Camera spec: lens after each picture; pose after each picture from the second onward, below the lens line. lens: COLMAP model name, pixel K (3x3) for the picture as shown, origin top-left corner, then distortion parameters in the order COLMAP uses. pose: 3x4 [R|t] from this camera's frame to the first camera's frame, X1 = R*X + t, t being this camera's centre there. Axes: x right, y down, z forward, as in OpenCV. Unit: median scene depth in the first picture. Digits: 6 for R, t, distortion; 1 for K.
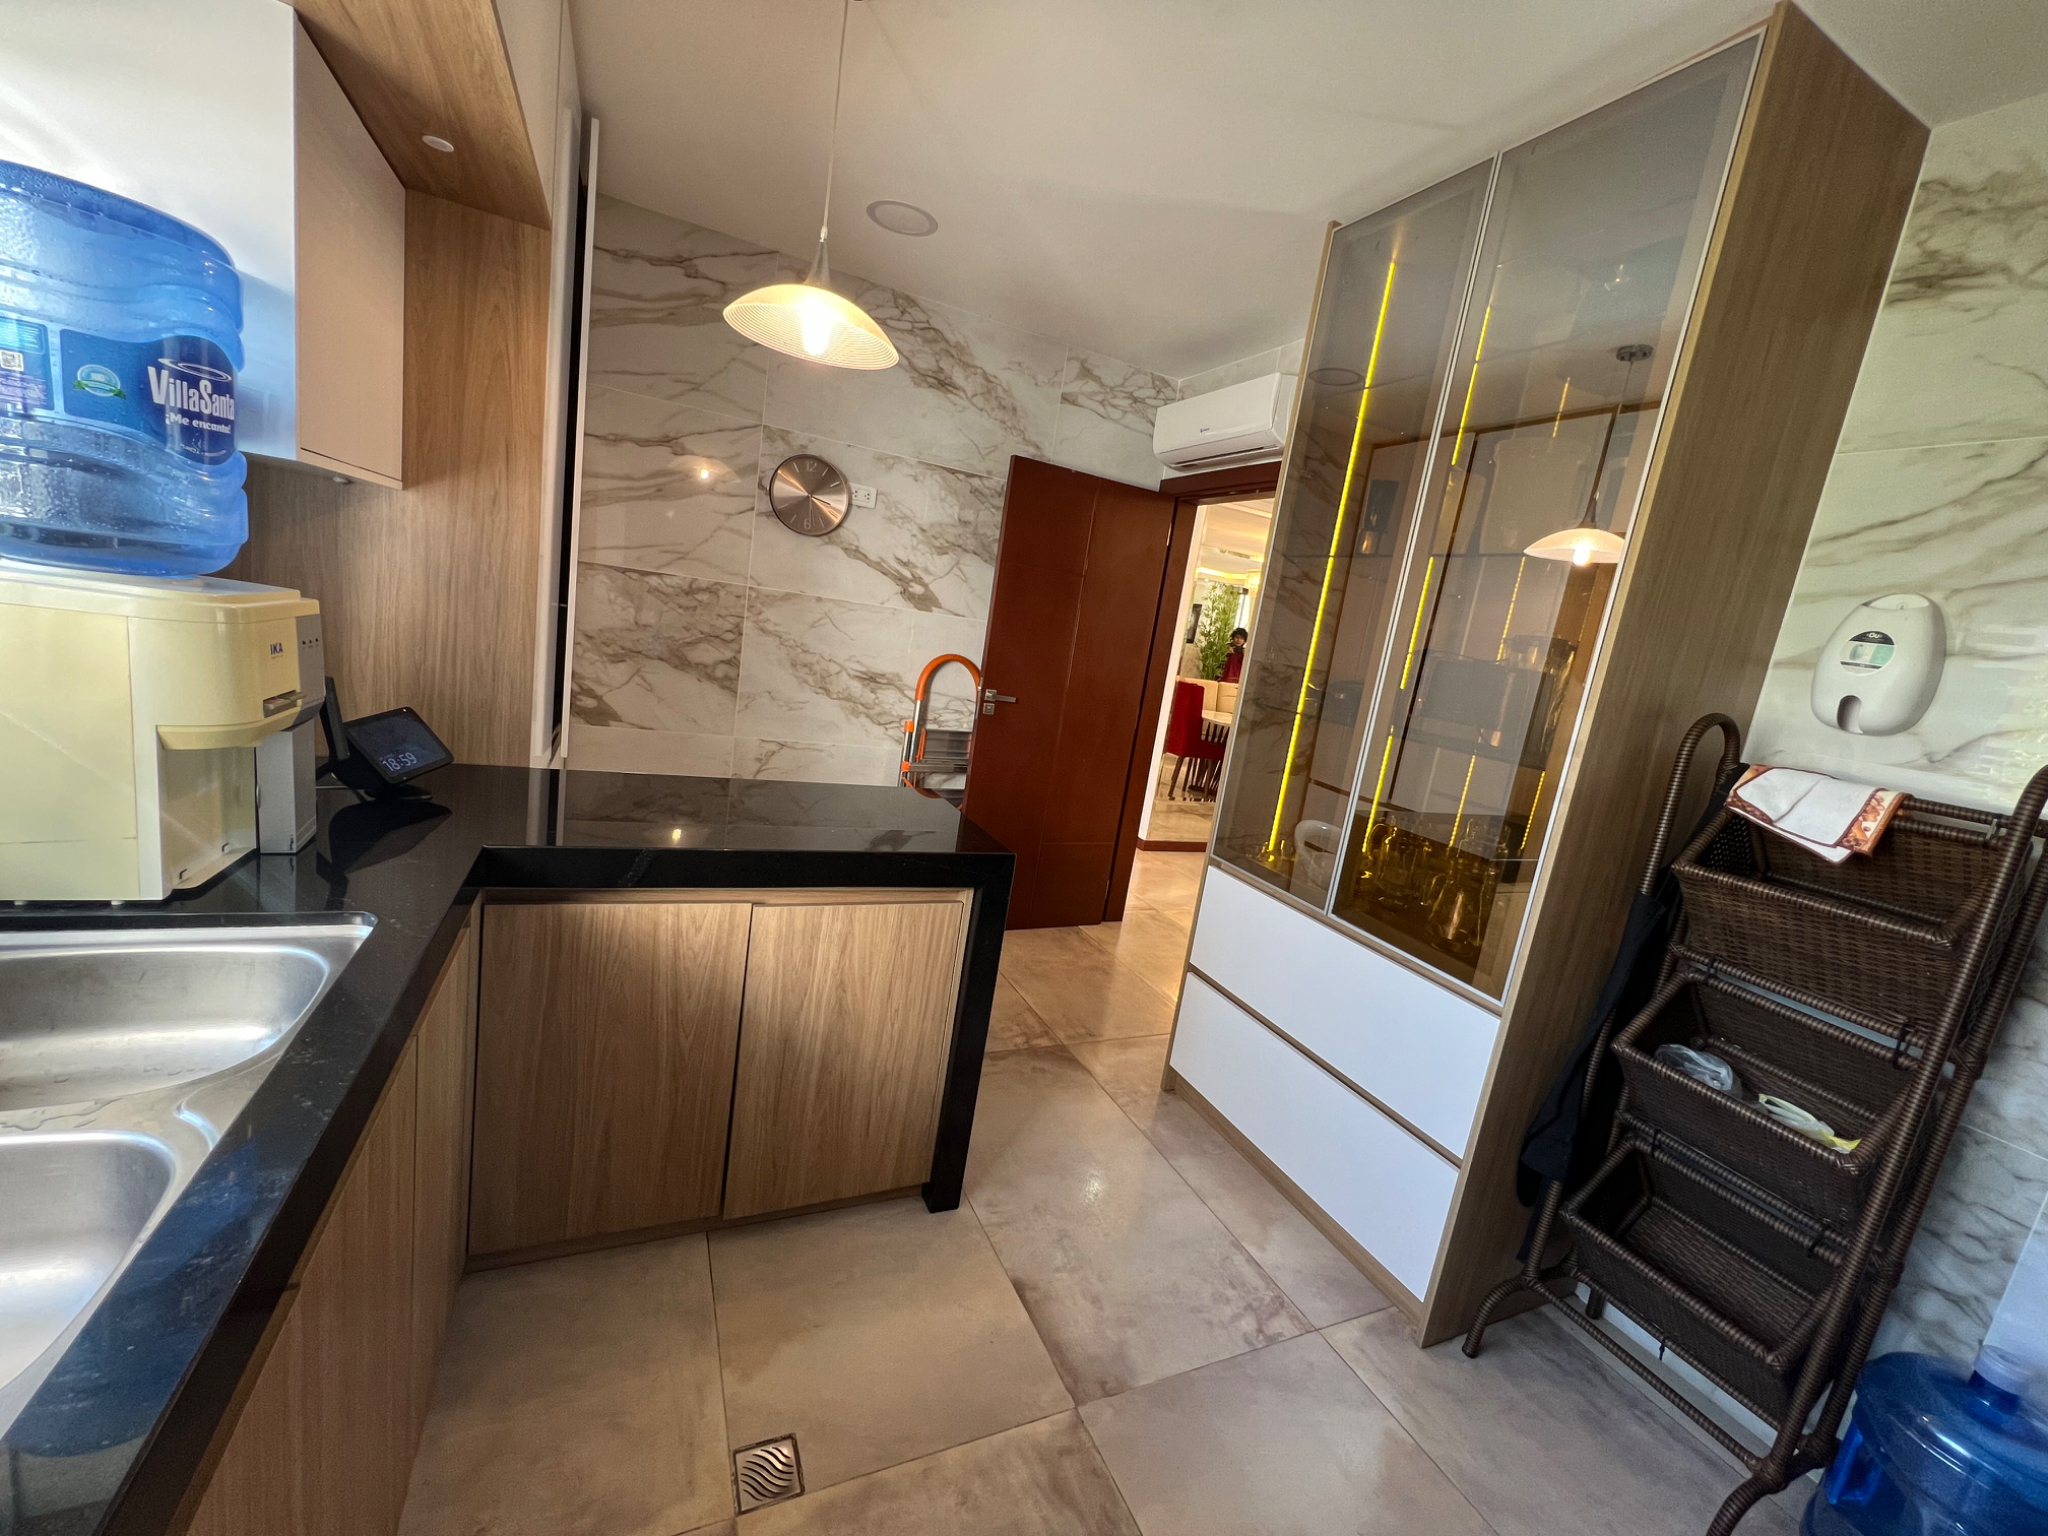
lens RADIAL K [[822.9, 0, 1024.0], [0, 822.9, 768.0], [0, 0, 1]] dist [-0.000739, -0.000049]
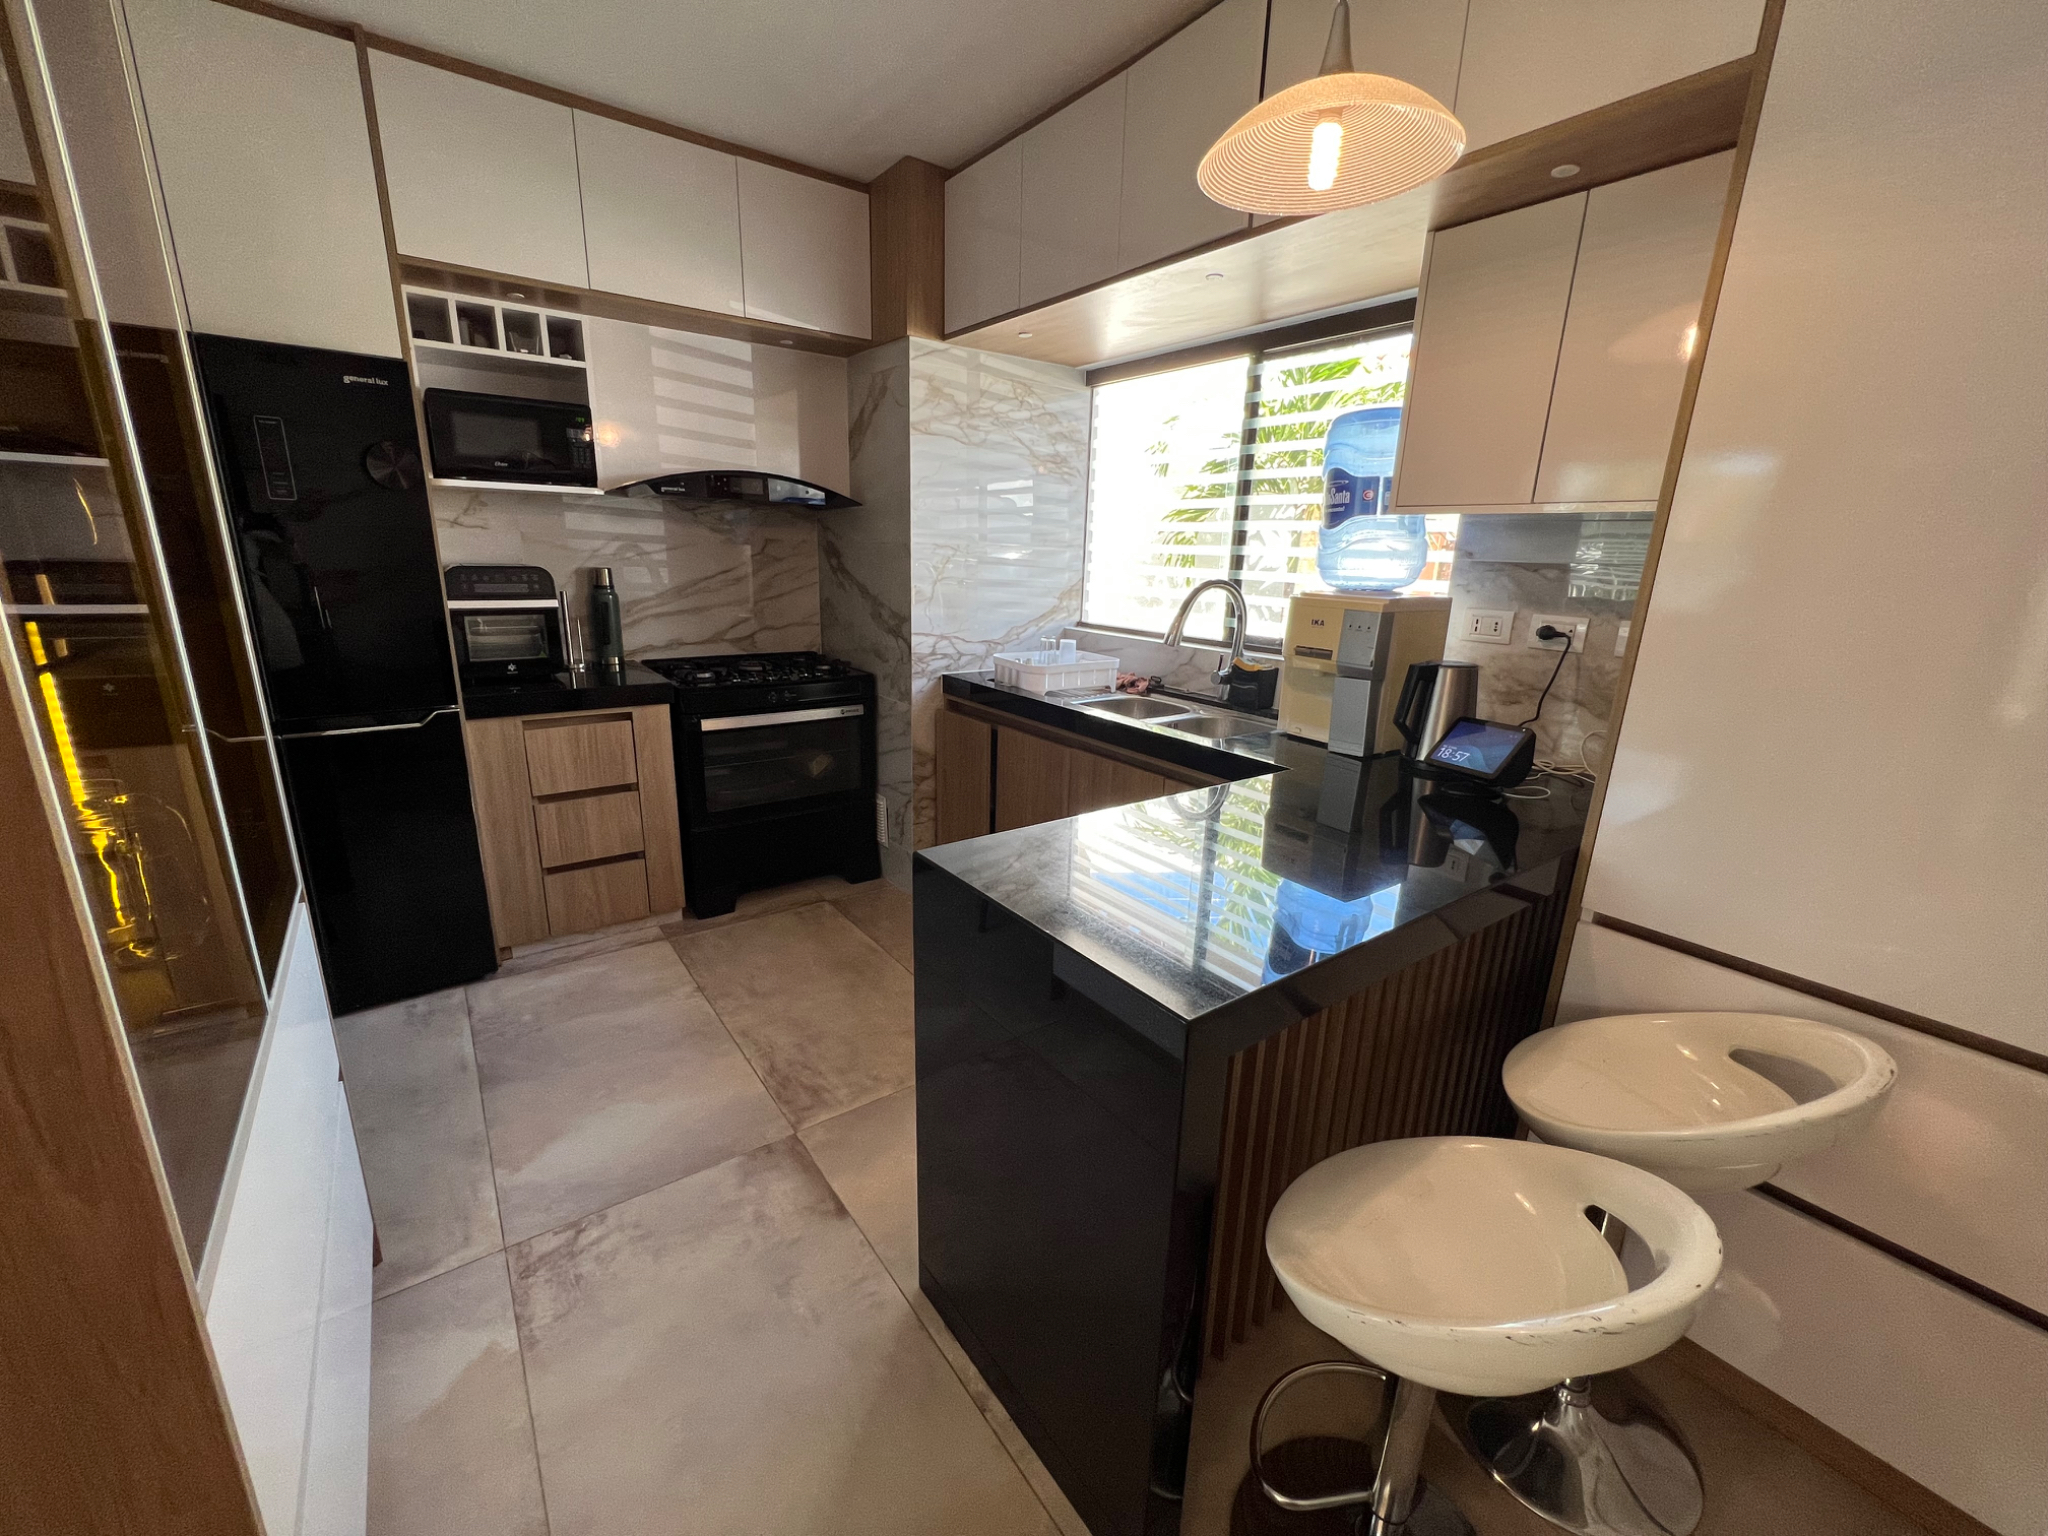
lens RADIAL K [[822.9, 0, 1024.0], [0, 822.9, 768.0], [0, 0, 1]] dist [-0.000739, -0.000049]
pose [[-0.962822, -0.118987, -0.242518, 0.088998], [-0.208966, 0.896998, 0.389523, -0.286591], [0.171190, 0.425719, -0.888514, 1.759638]]
